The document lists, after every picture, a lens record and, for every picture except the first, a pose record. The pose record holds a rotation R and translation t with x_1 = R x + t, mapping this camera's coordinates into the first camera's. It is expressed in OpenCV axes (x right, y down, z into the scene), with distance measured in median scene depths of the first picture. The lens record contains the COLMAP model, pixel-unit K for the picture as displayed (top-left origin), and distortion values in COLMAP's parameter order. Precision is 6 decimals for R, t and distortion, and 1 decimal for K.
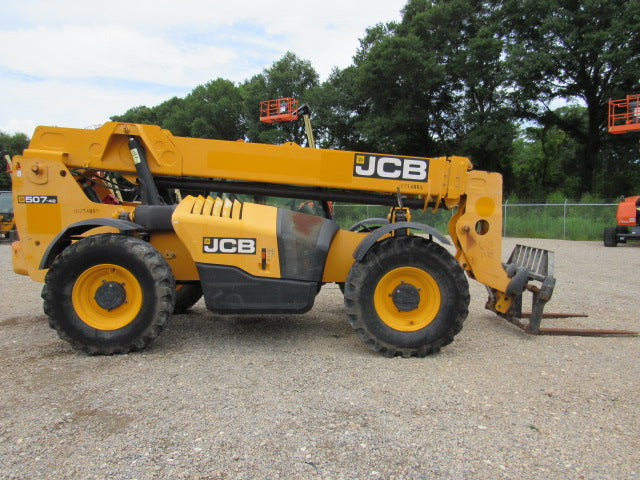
lens RADIAL K [[456.5, 0, 314.9], [0, 456.5, 241.3], [0, 0, 1]] dist [-0.032936, 0.016143]
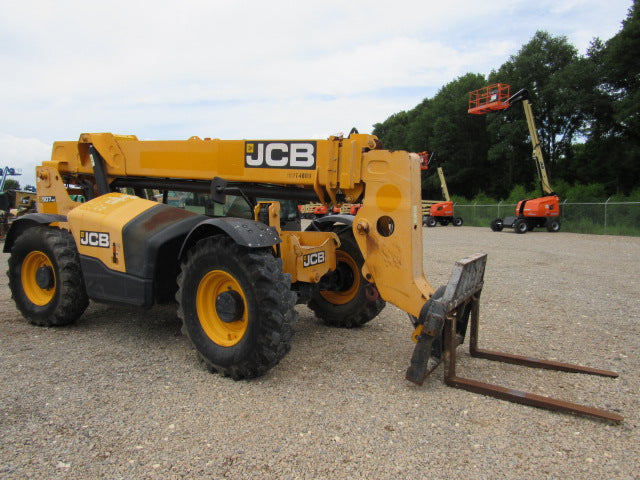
lens RADIAL K [[456.5, 0, 321.1], [0, 456.5, 241.5], [0, 0, 1]] dist [-0.032936, 0.016143]
pose [[0.840997, 0.032615, -0.540055, 0.697265], [-0.032927, 0.999417, 0.009081, -0.009760], [0.540036, 0.010145, 0.841581, 0.327846]]
